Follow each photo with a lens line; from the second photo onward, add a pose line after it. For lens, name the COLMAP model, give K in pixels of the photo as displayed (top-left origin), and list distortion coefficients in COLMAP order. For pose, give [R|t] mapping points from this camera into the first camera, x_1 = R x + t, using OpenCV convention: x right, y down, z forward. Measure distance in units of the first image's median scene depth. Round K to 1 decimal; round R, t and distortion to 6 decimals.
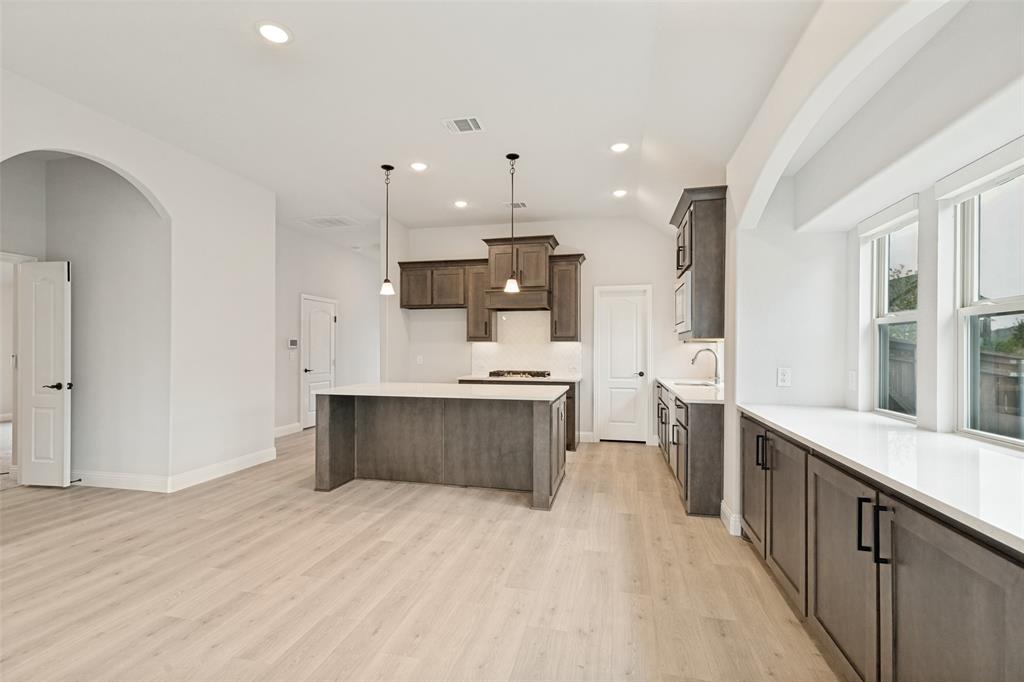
lens RADIAL K [[468.3, 0, 509.3], [0, 468.3, 345.5], [0, 0, 1]] dist [0.004999, 0.001538]
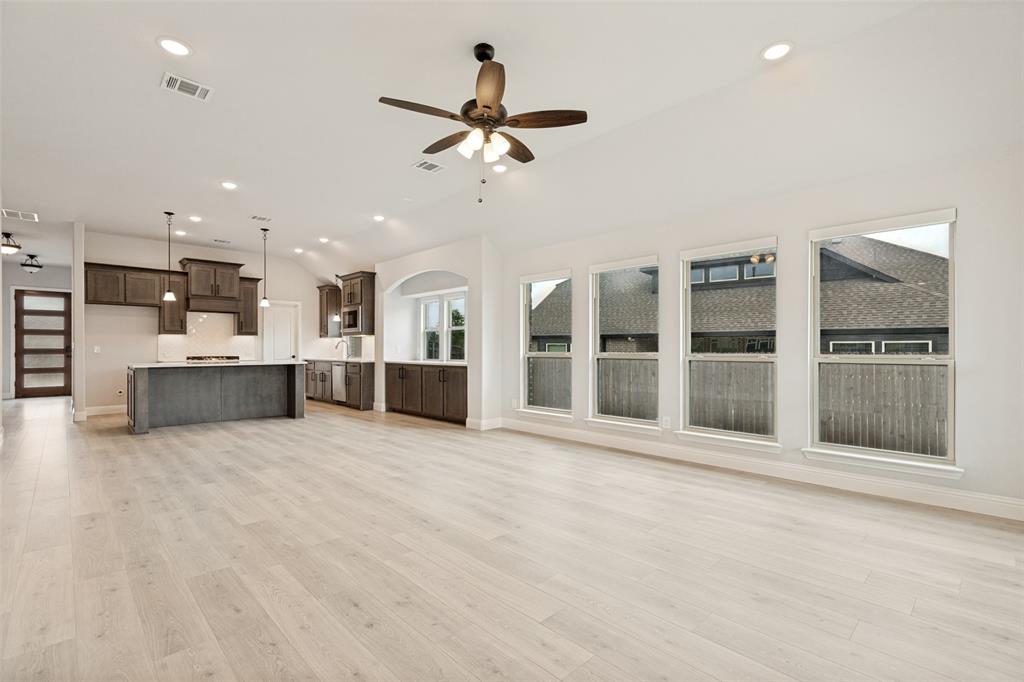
lens RADIAL K [[468.3, 0, 512.9], [0, 468.3, 347.7], [0, 0, 1]] dist [0.004999, 0.001538]
pose [[0.543543, -0.001660, 0.839380, -0.698141], [-0.004494, 0.999978, 0.004888, 0.020110], [-0.839369, -0.006429, 0.543524, -0.536239]]
